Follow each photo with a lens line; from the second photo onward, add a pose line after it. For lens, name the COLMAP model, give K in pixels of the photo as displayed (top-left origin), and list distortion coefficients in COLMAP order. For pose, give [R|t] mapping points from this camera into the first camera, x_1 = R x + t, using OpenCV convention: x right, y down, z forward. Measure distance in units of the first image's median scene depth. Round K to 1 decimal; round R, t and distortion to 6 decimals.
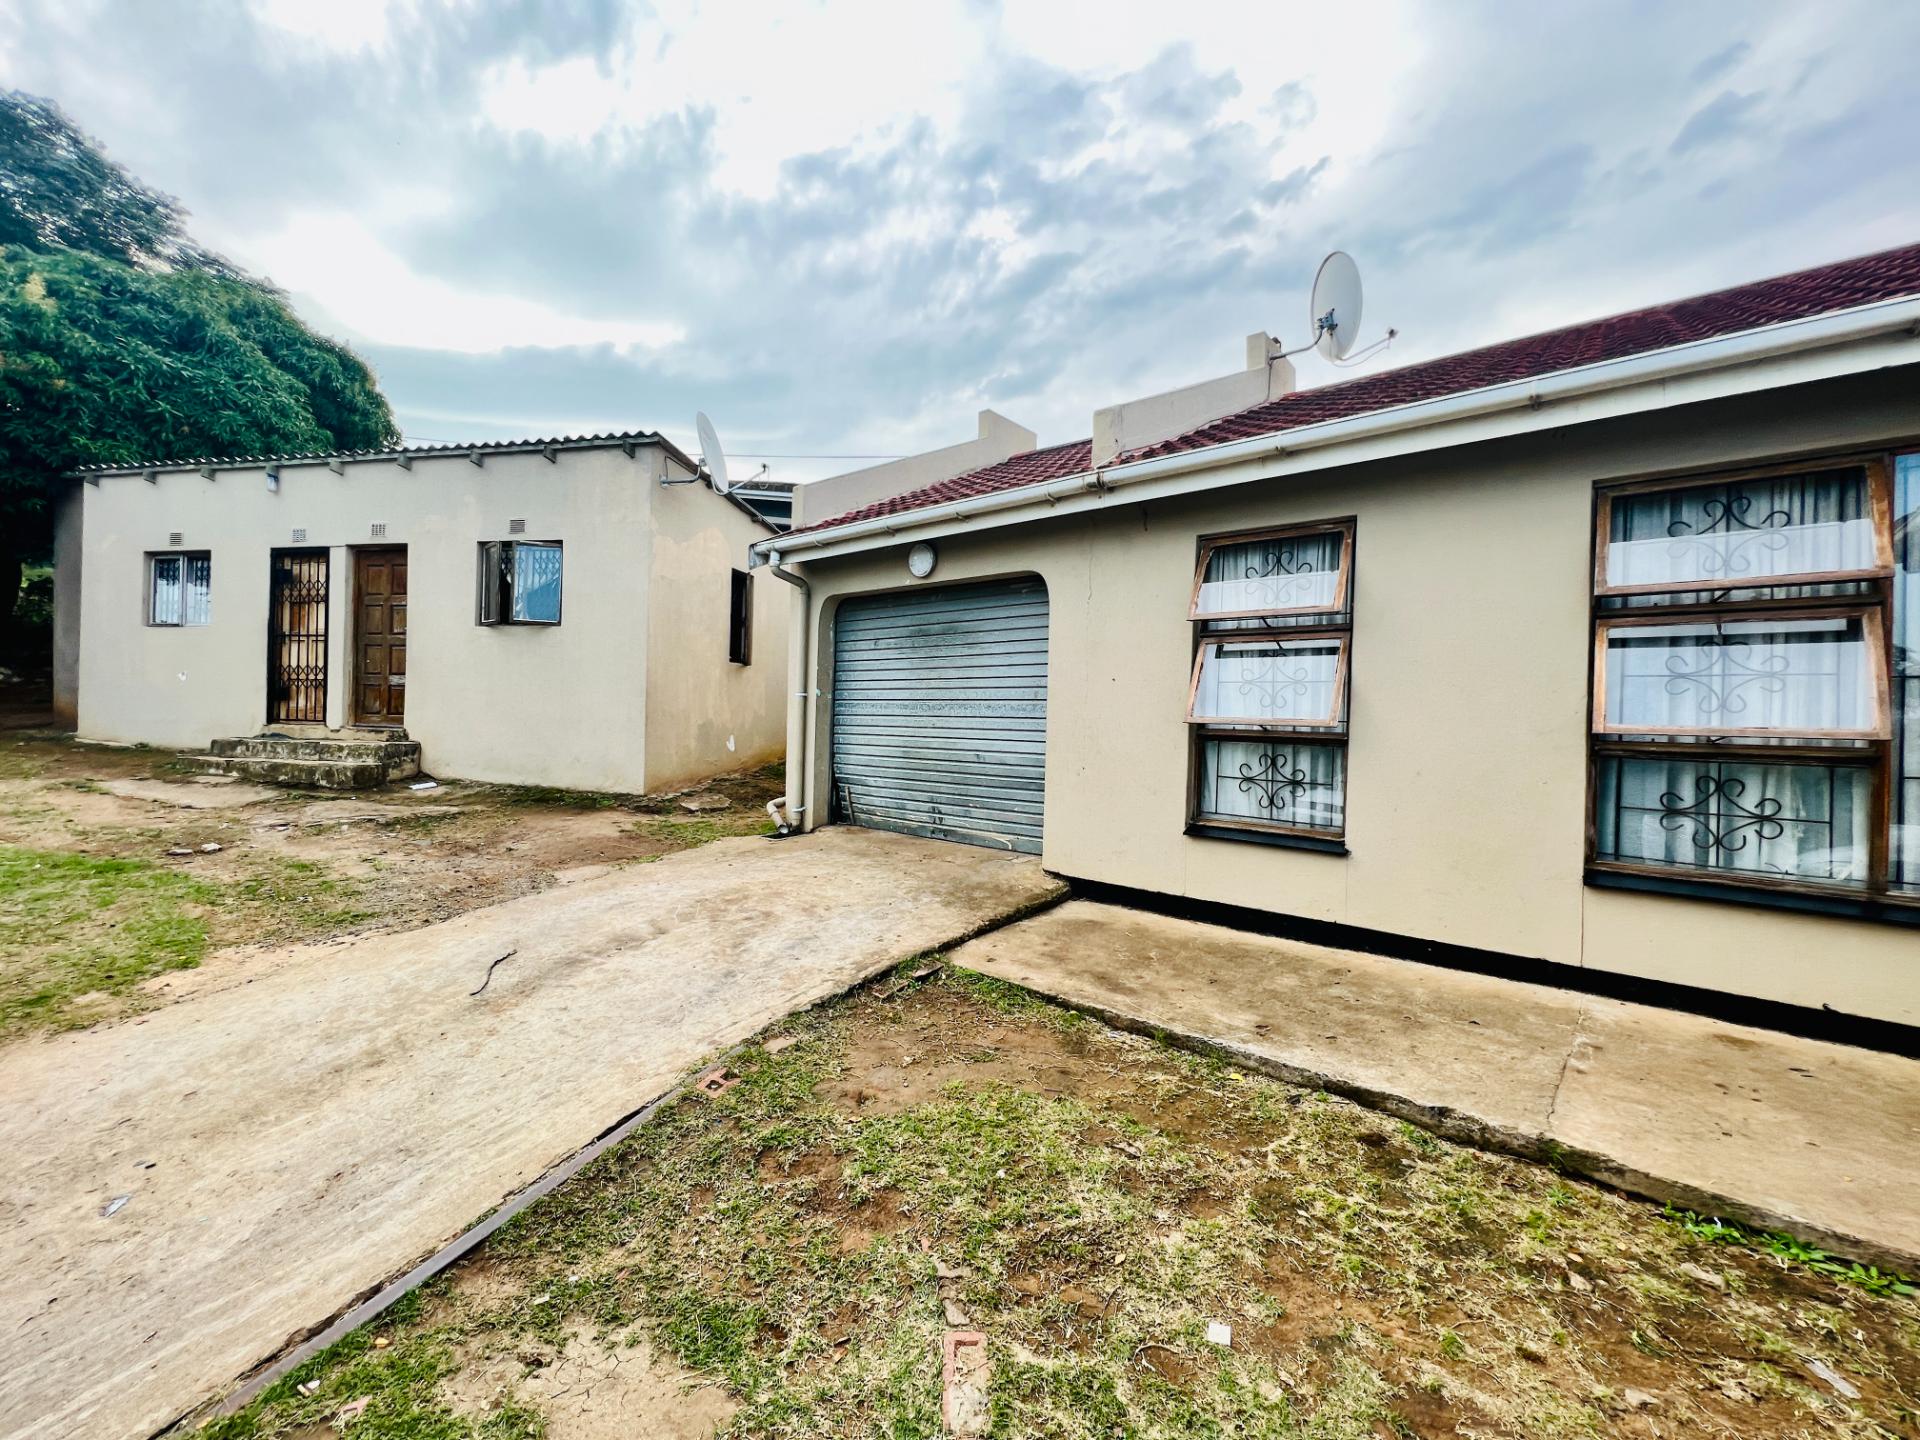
lens RADIAL K [[768.1, 0, 955.7], [0, 768.1, 715.7], [0, 0, 1]] dist [-0.003188, 0.000909]
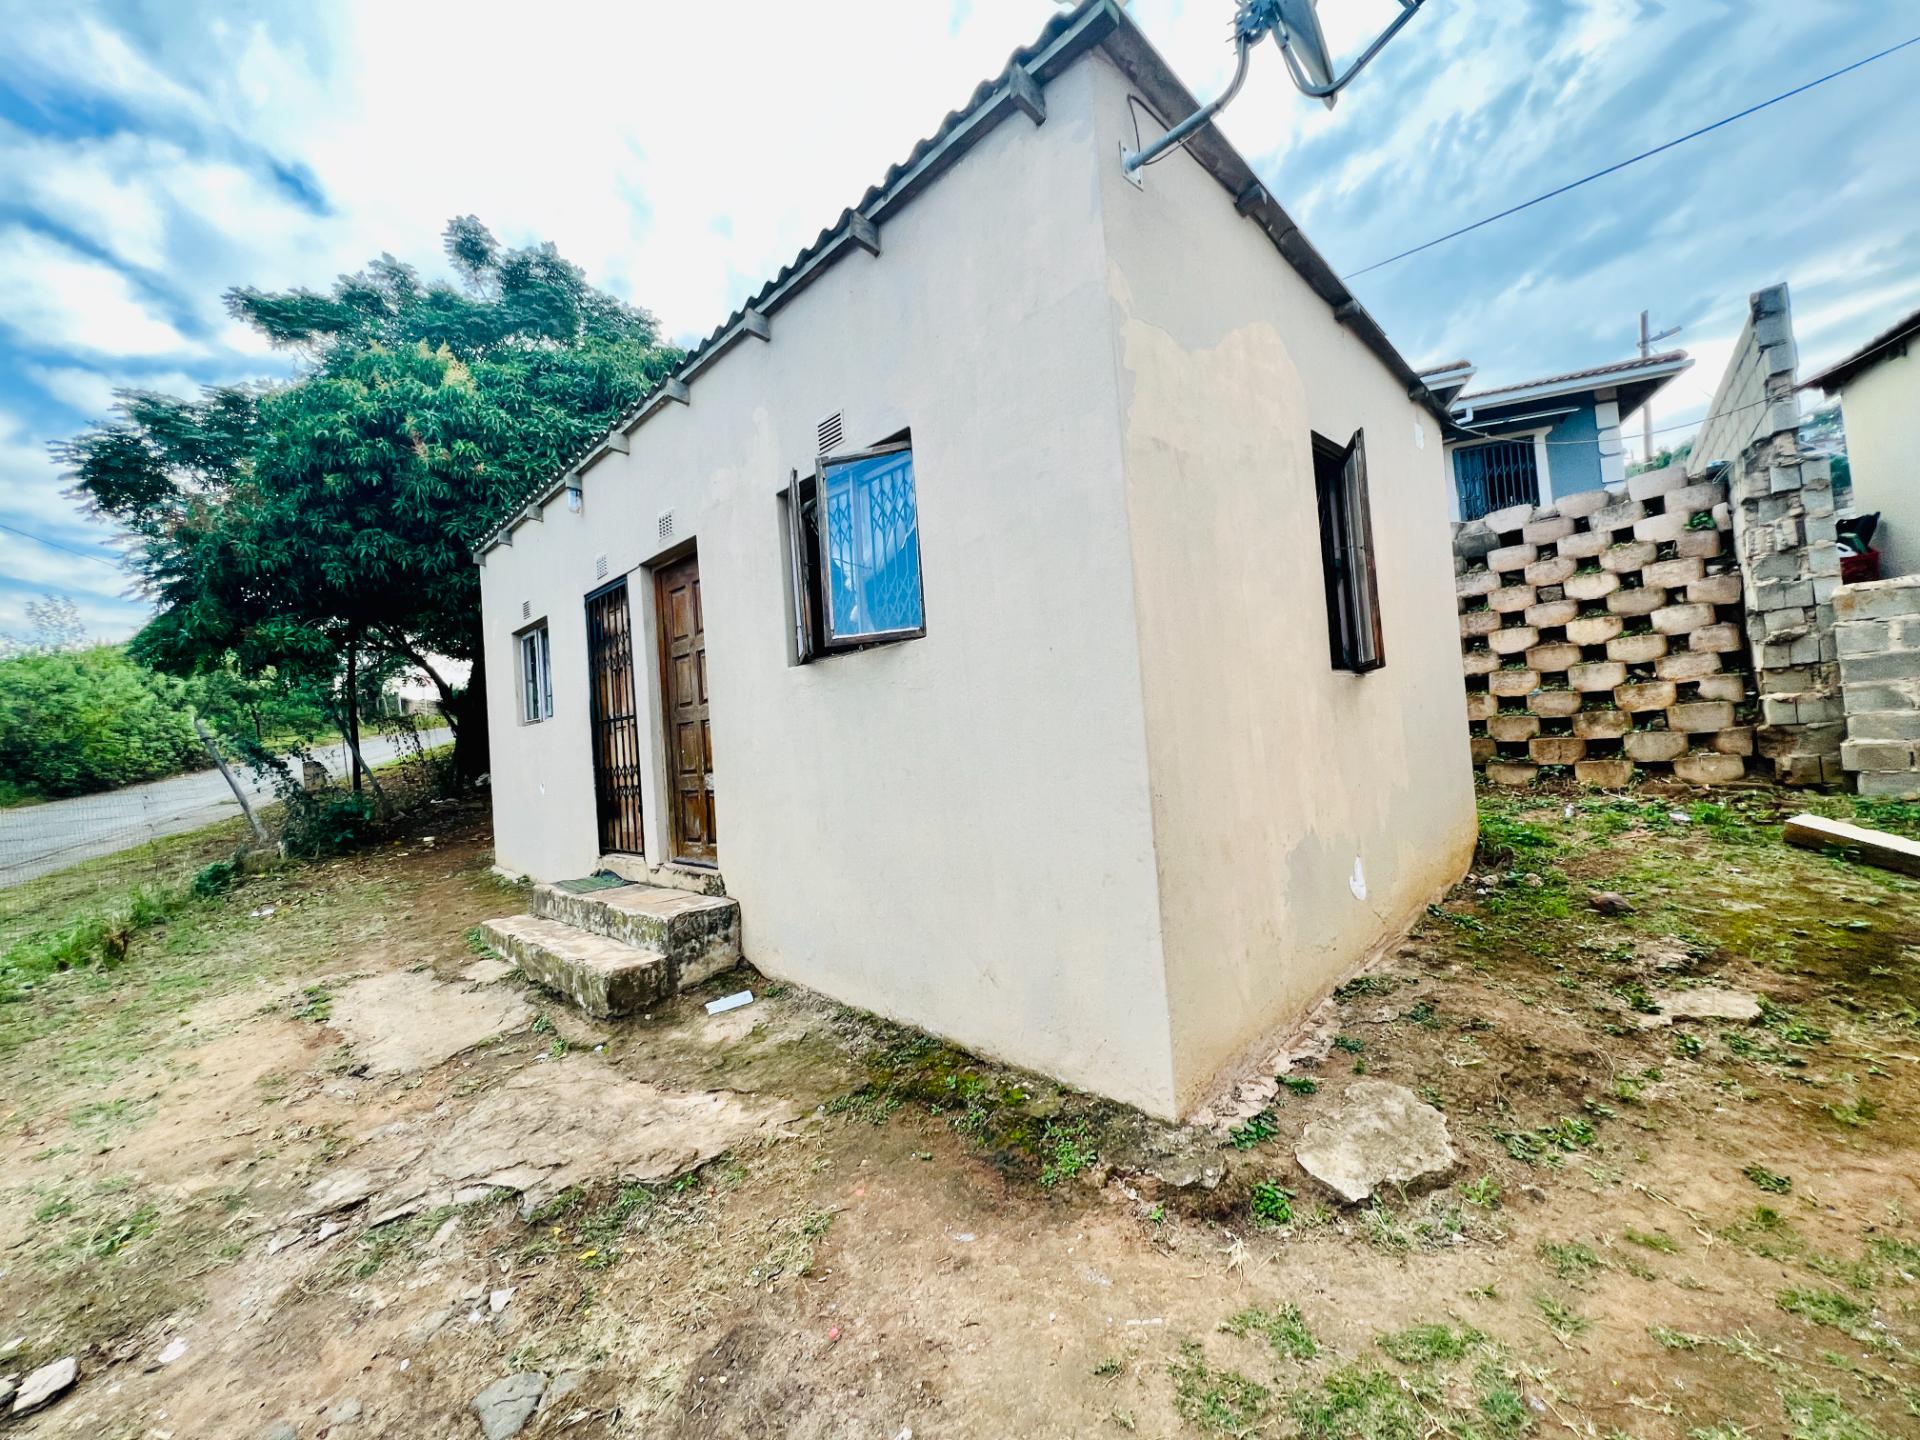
lens RADIAL K [[768.1, 0, 957.5], [0, 768.1, 718.9], [0, 0, 1]] dist [-0.003188, 0.000909]
pose [[0.831548, -0.101680, -0.546067, -0.341926], [0.094122, 0.994679, -0.041885, -0.067073], [0.547421, -0.016567, 0.836694, 0.805963]]
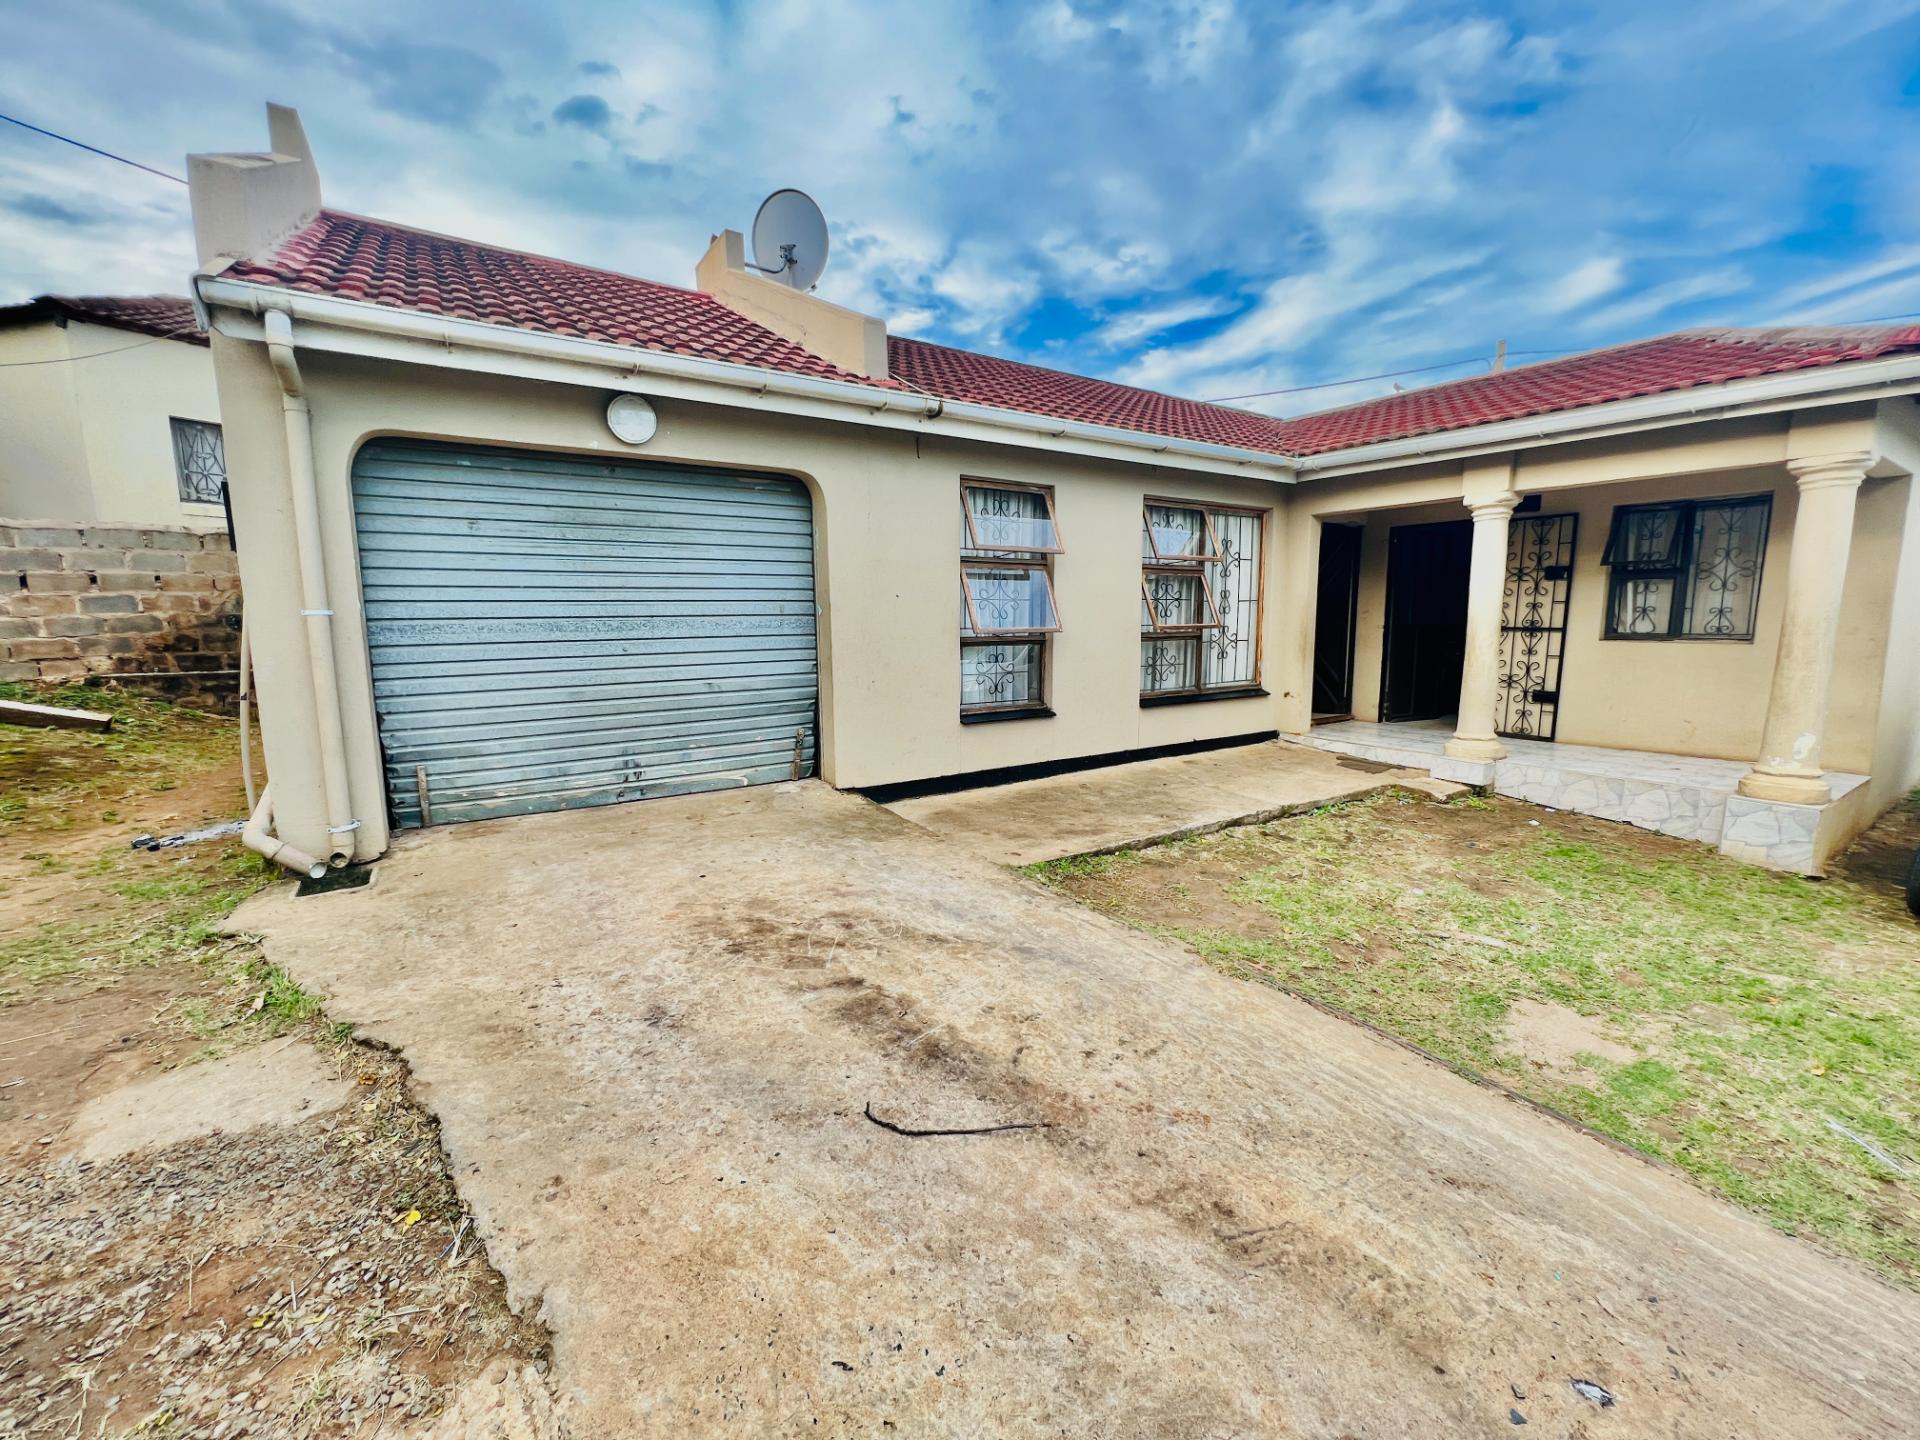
lens RADIAL K [[768.1, 0, 955.5], [0, 768.1, 718.0], [0, 0, 1]] dist [-0.003188, 0.000909]
pose [[0.293345, -0.154923, 0.943370, -0.583592], [0.011418, 0.987280, 0.158583, -0.034714], [-0.955938, -0.035748, 0.291383, 0.437146]]
